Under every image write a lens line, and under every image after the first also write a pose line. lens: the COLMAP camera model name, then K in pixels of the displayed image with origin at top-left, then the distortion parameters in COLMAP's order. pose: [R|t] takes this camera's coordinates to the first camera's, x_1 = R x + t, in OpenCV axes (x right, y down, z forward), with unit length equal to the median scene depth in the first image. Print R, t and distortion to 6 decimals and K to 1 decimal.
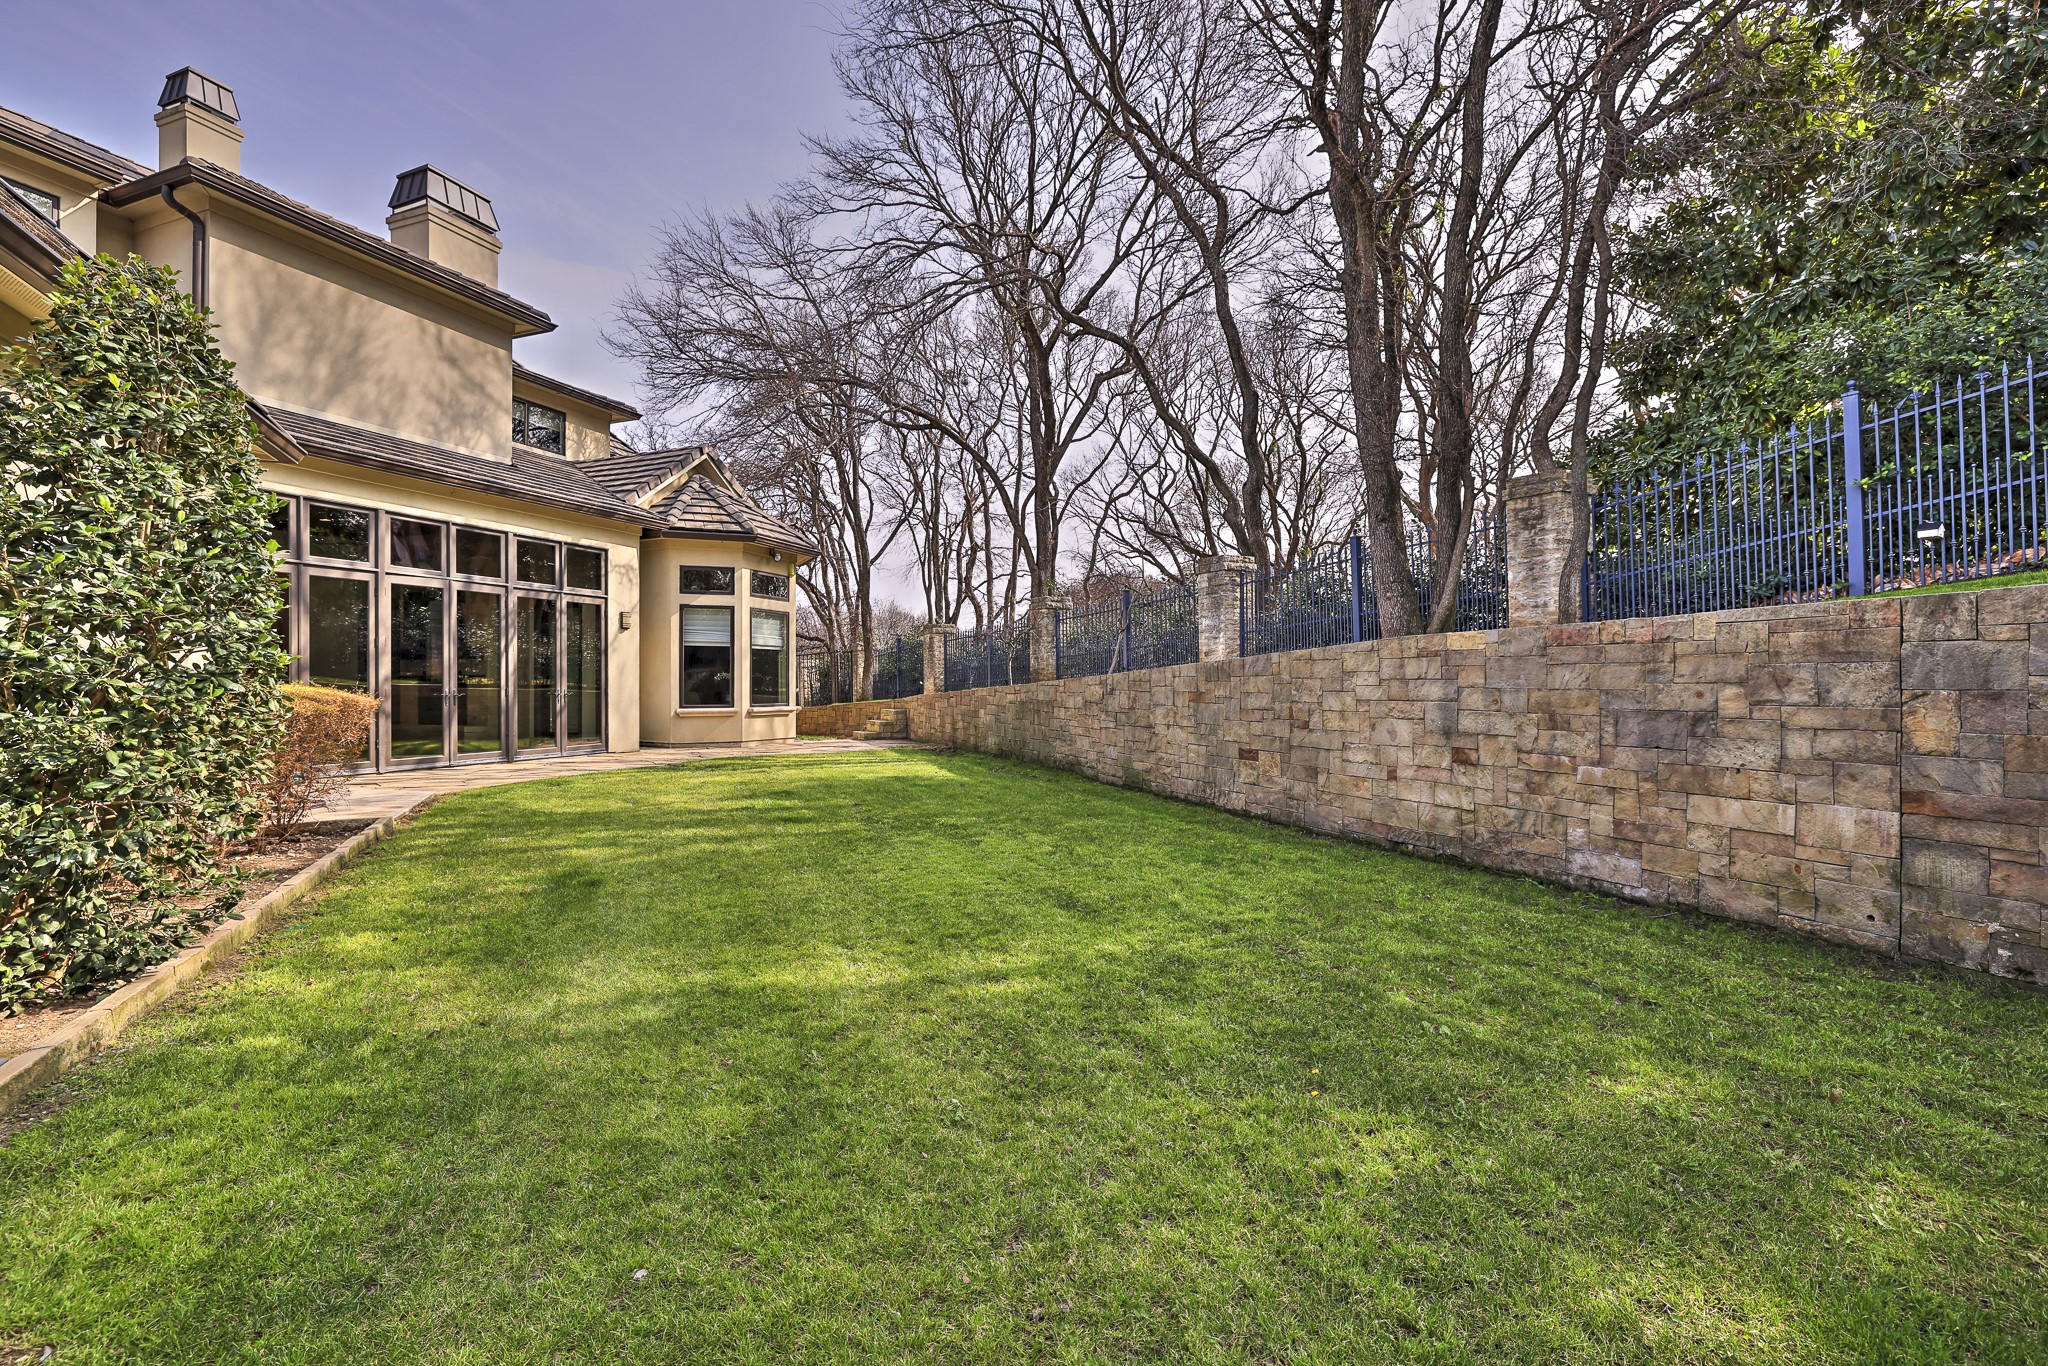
lens RADIAL K [[1055.2, 0, 1024.3], [0, 1055.2, 686.8], [0, 0, 1]] dist [0.000231, 0.015390]
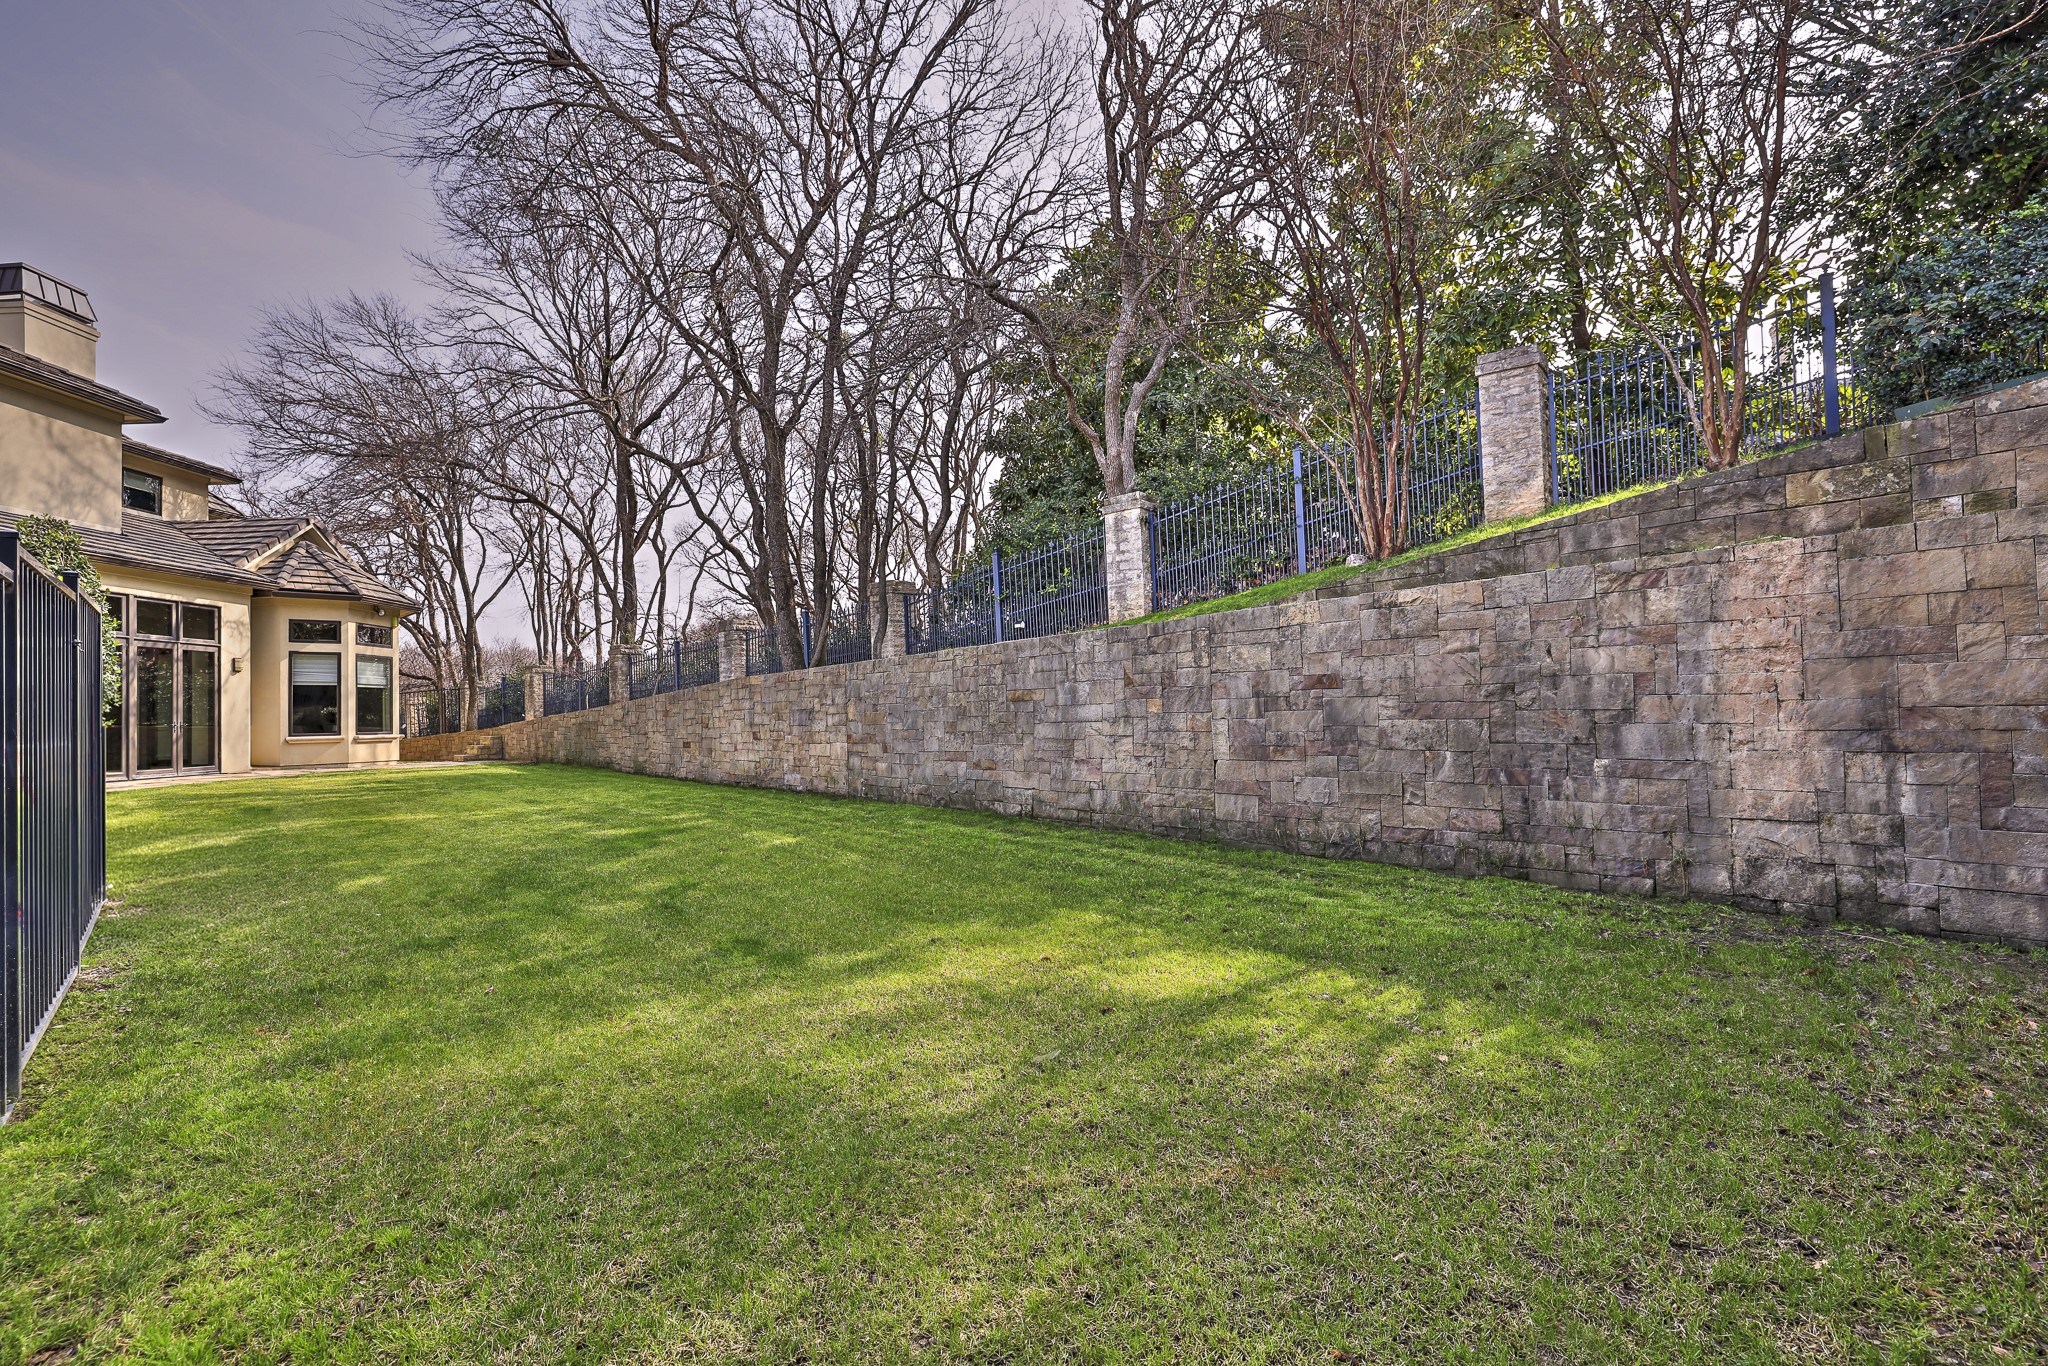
lens RADIAL K [[1055.2, 0, 1024.3], [0, 1055.2, 686.8], [0, 0, 1]] dist [0.000231, 0.015390]
pose [[0.950681, -0.008183, 0.310064, 0.097785], [0.018544, 0.999363, -0.030483, 0.015233], [-0.309617, 0.034730, 0.950227, -0.409115]]
